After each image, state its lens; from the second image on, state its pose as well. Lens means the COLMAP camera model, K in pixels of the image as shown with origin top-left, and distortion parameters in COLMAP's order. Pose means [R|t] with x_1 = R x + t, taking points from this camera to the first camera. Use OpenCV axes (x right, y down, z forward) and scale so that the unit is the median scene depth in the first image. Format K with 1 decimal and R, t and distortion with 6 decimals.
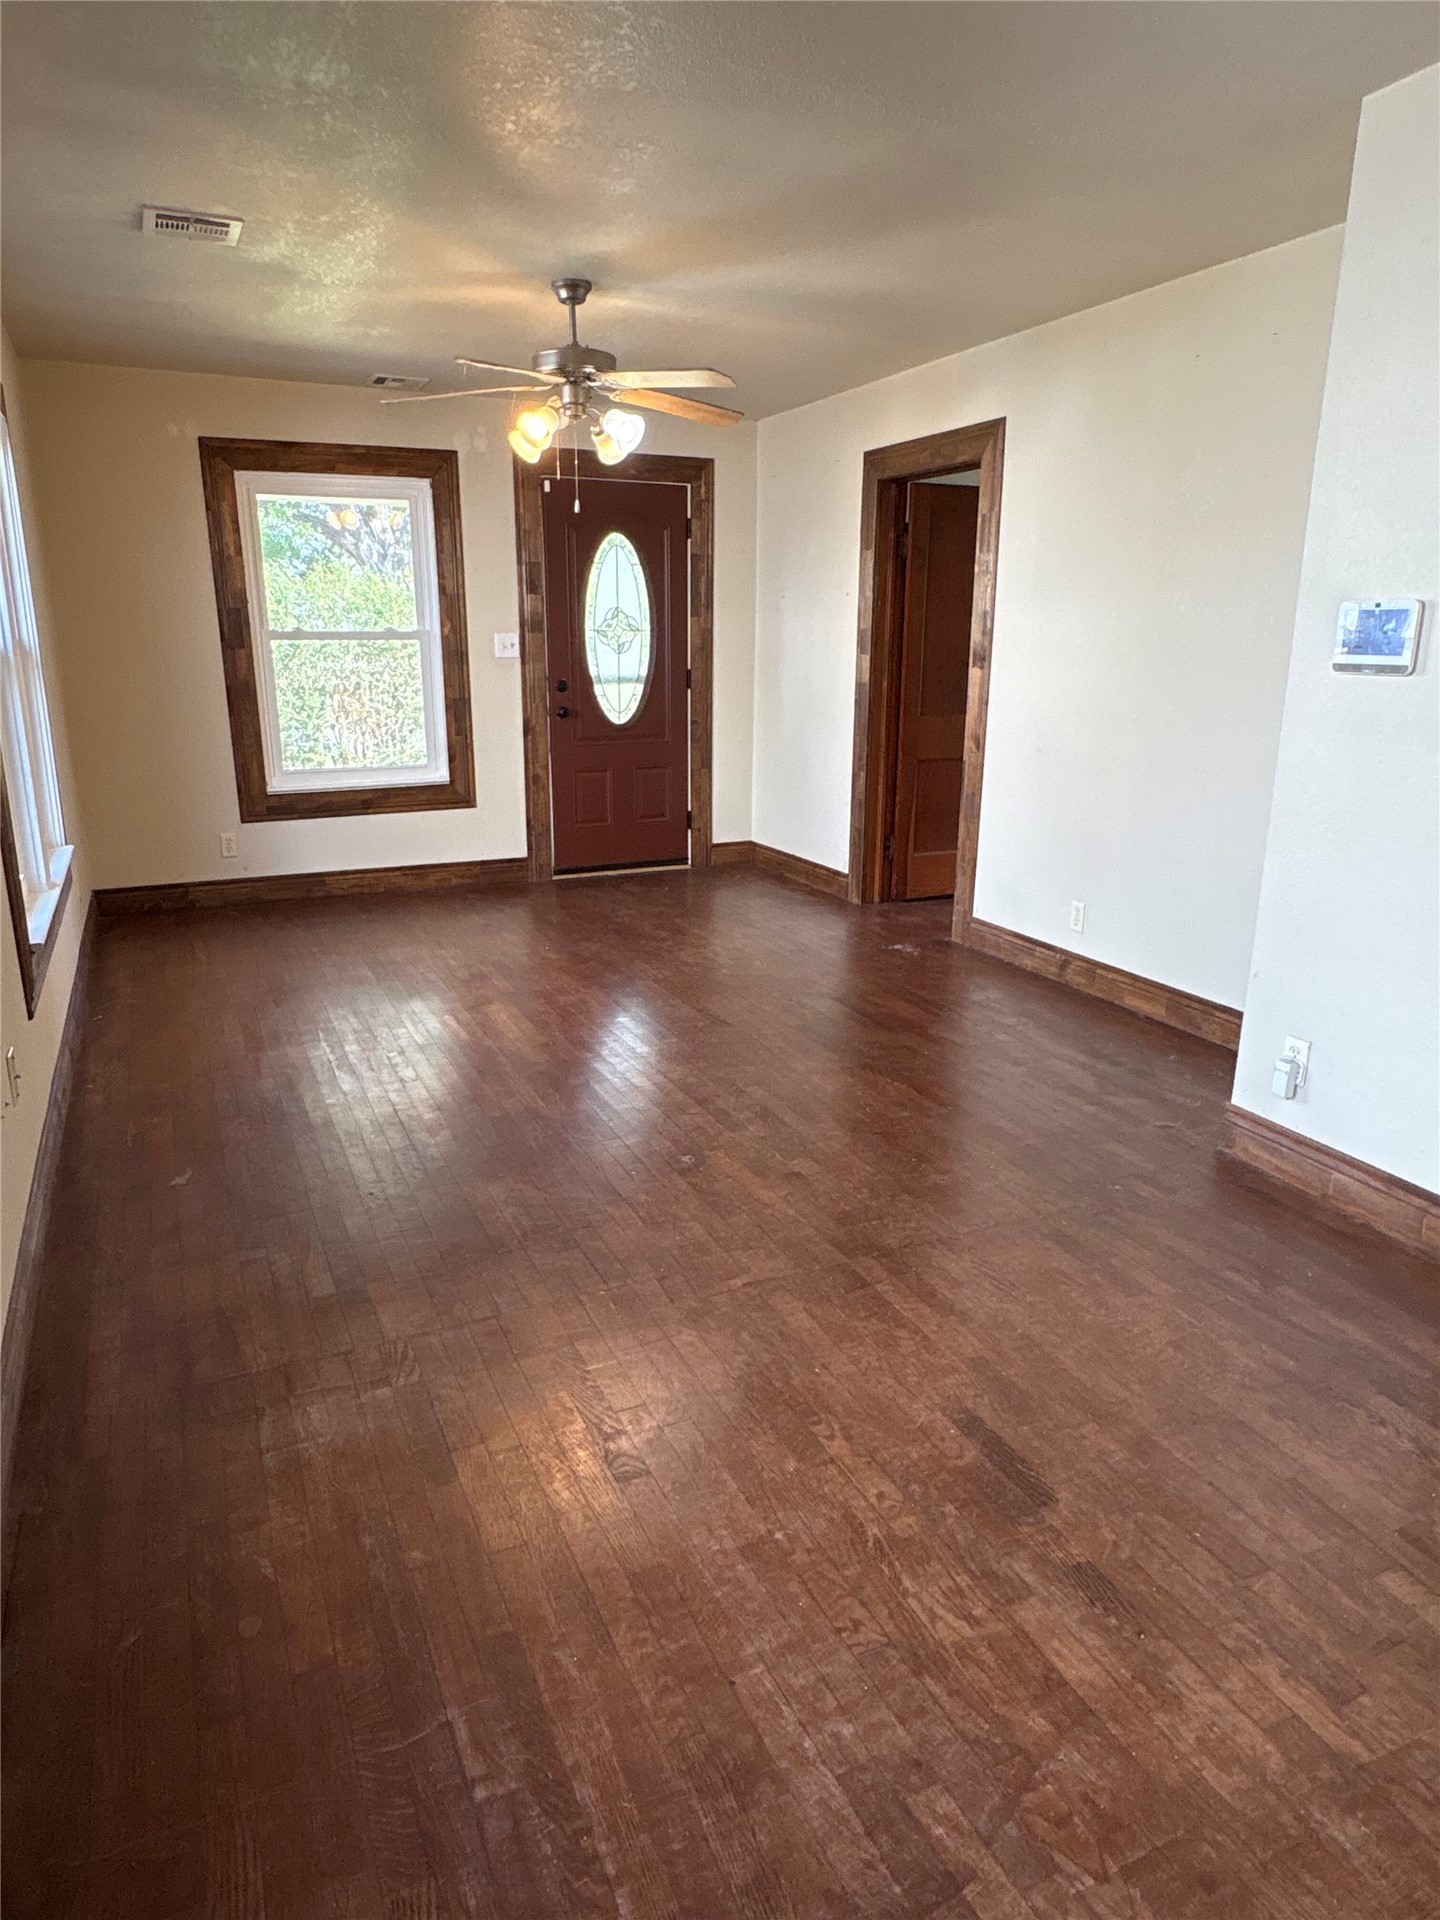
lens RADIAL K [[1203.1, 0, 720.0], [0, 1203.1, 960.0], [0, 0, 1]] dist [0.000625, 0.002013]
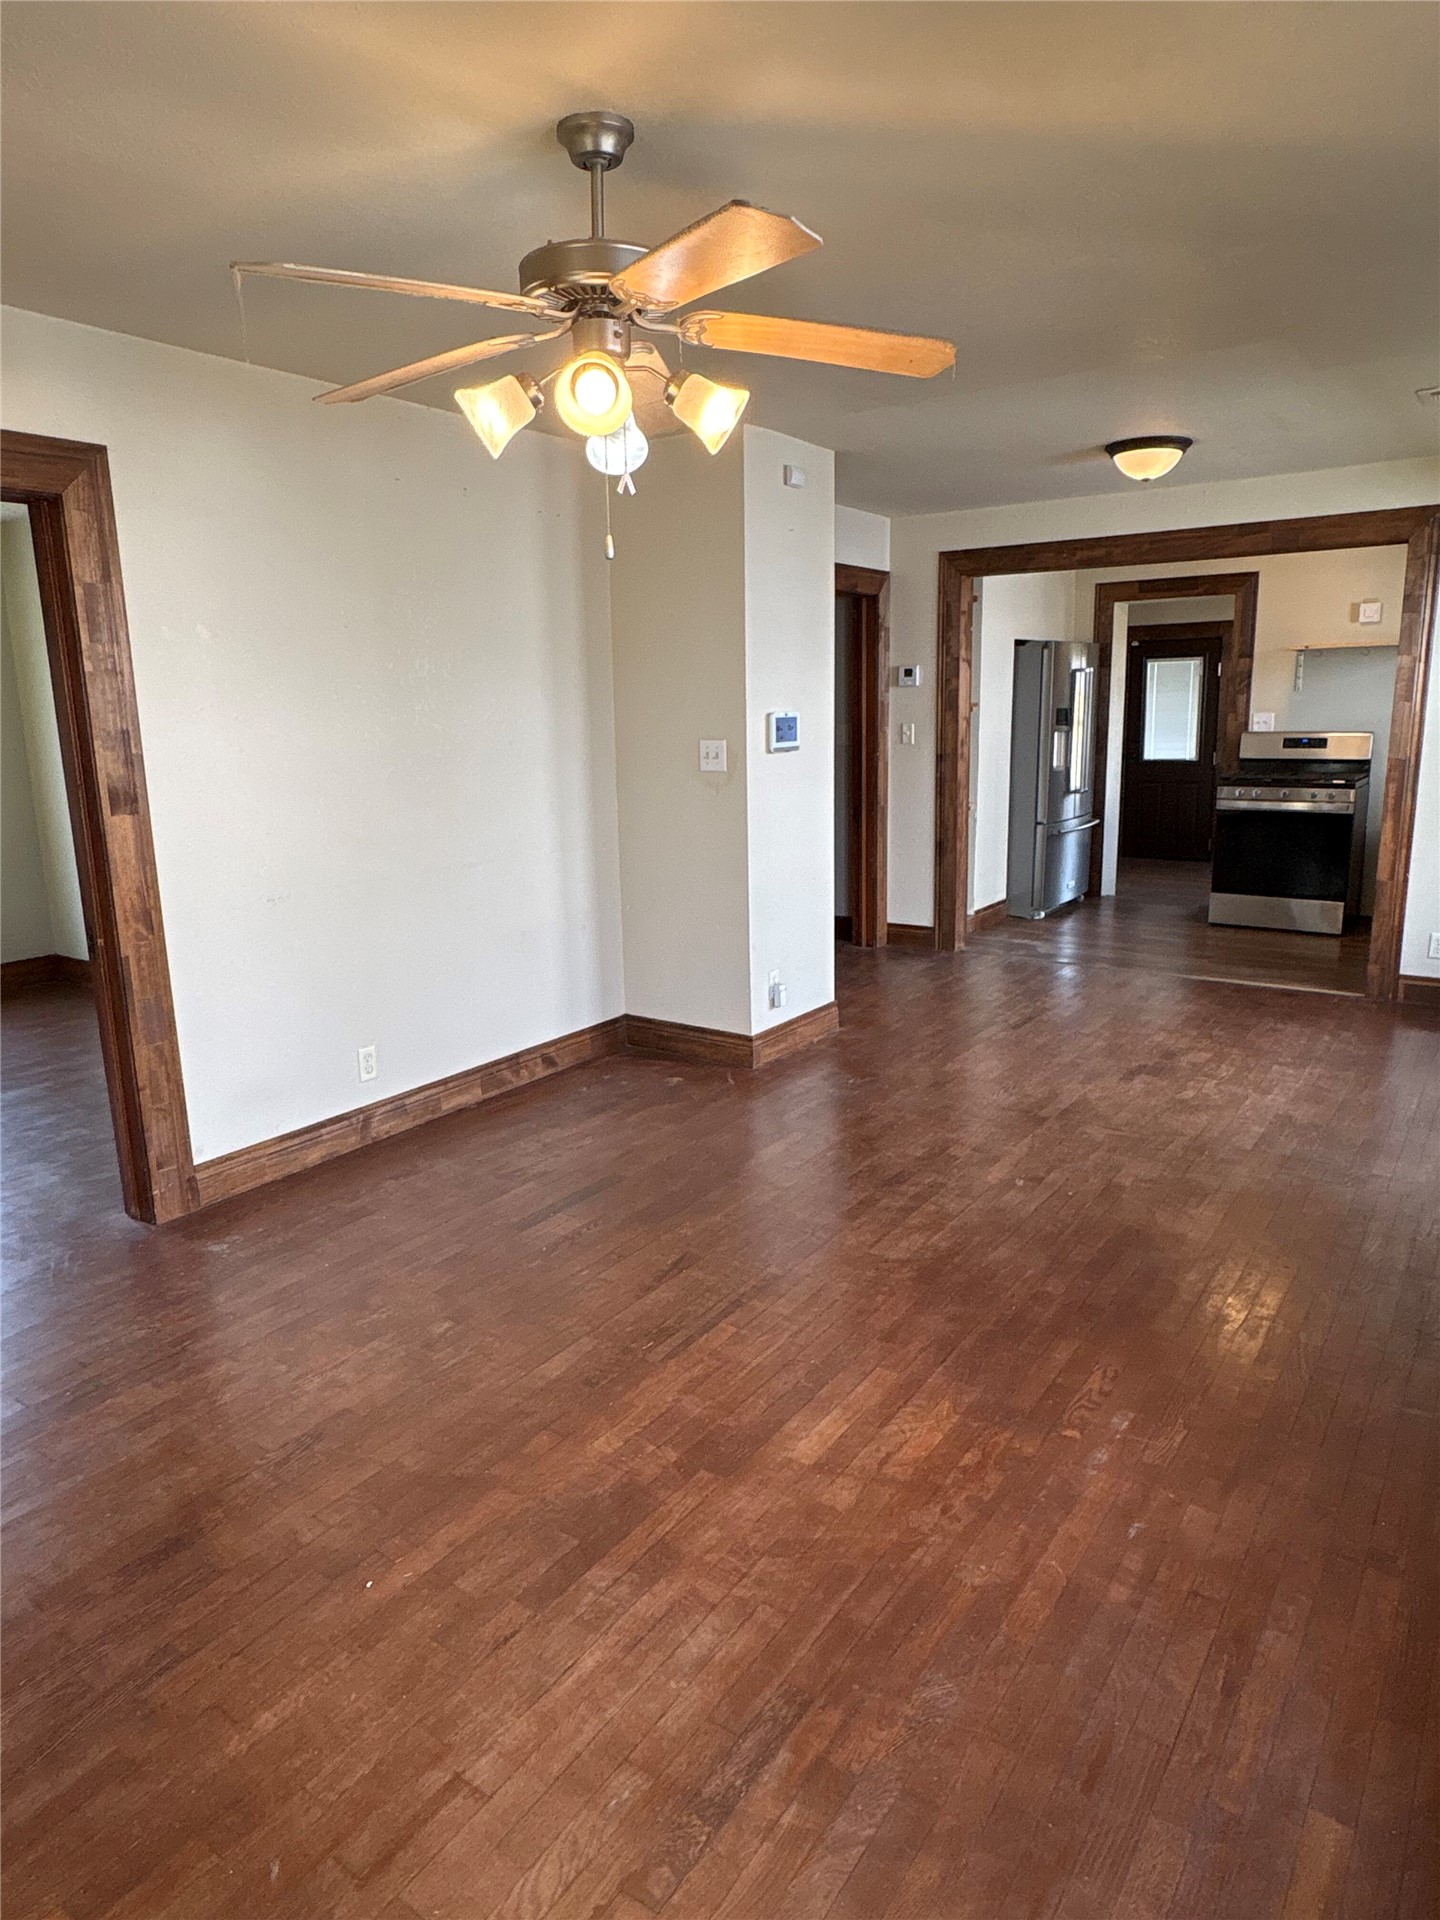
lens RADIAL K [[1203.1, 0, 720.0], [0, 1203.1, 960.0], [0, 0, 1]] dist [0.000625, 0.002013]
pose [[-0.510691, -0.178317, 0.841069, -0.823690], [0.244399, 0.907791, 0.340860, -0.500666], [-0.824296, 0.379630, -0.420020, 1.649706]]
